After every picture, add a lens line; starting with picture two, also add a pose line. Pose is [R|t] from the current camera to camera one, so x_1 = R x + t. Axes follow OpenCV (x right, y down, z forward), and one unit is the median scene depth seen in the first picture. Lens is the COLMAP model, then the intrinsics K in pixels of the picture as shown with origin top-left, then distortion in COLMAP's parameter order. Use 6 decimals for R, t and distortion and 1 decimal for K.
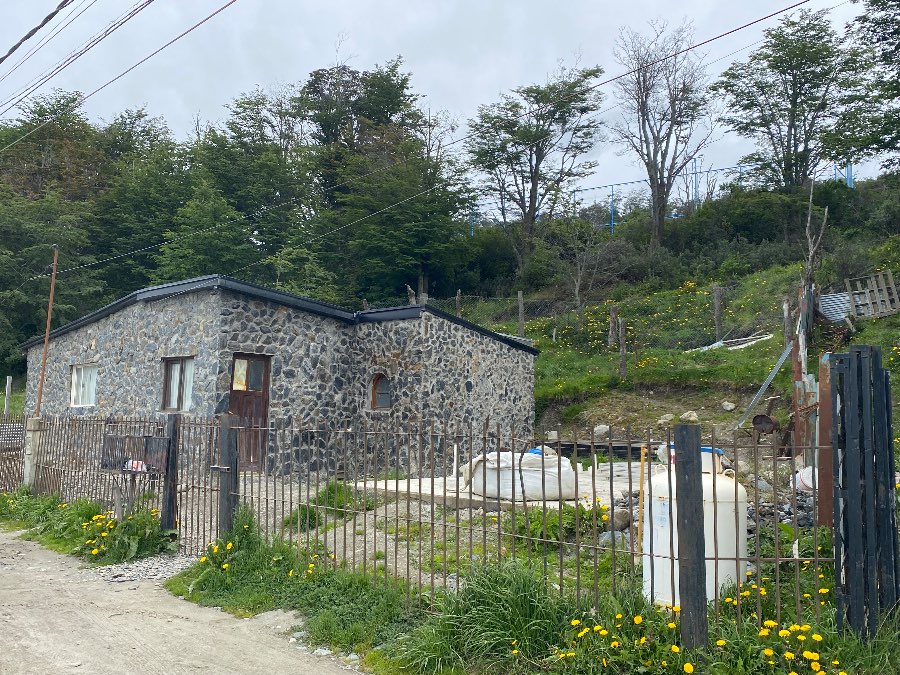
lens RADIAL K [[781.6, 0, 452.7], [0, 781.6, 312.0], [0, 0, 1]] dist [0.040758, 0.002676]
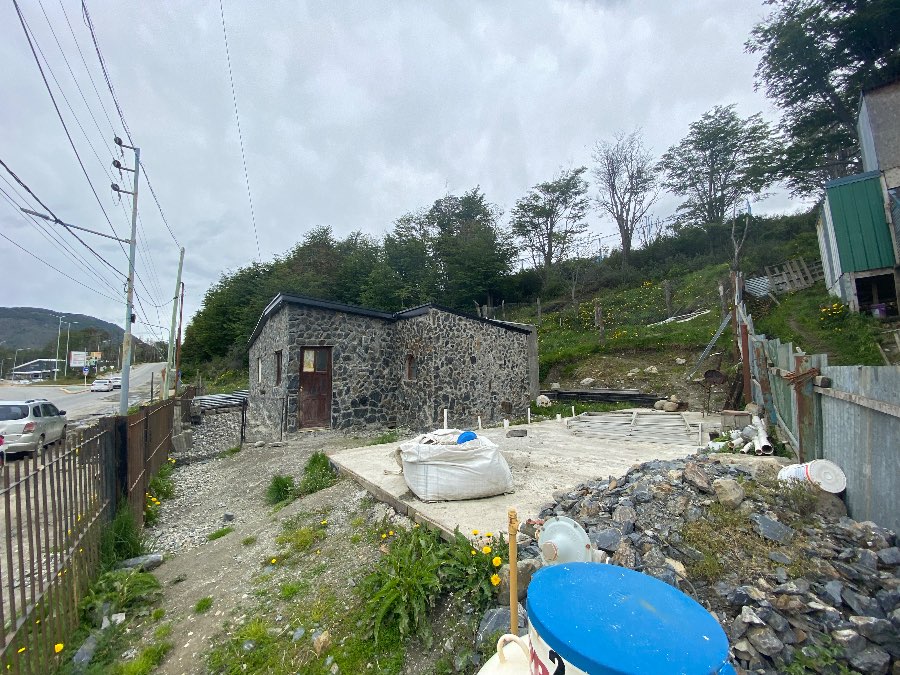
lens RADIAL K [[355.2, 0, 450.0], [0, 355.2, 337.5], [0, 0, 1]] dist [0.000763, -0.000102]
pose [[0.972653, -0.065207, -0.222924, 0.050948], [0.075428, 0.996441, 0.037637, 0.011925], [0.219676, -0.053423, 0.974109, 0.158357]]
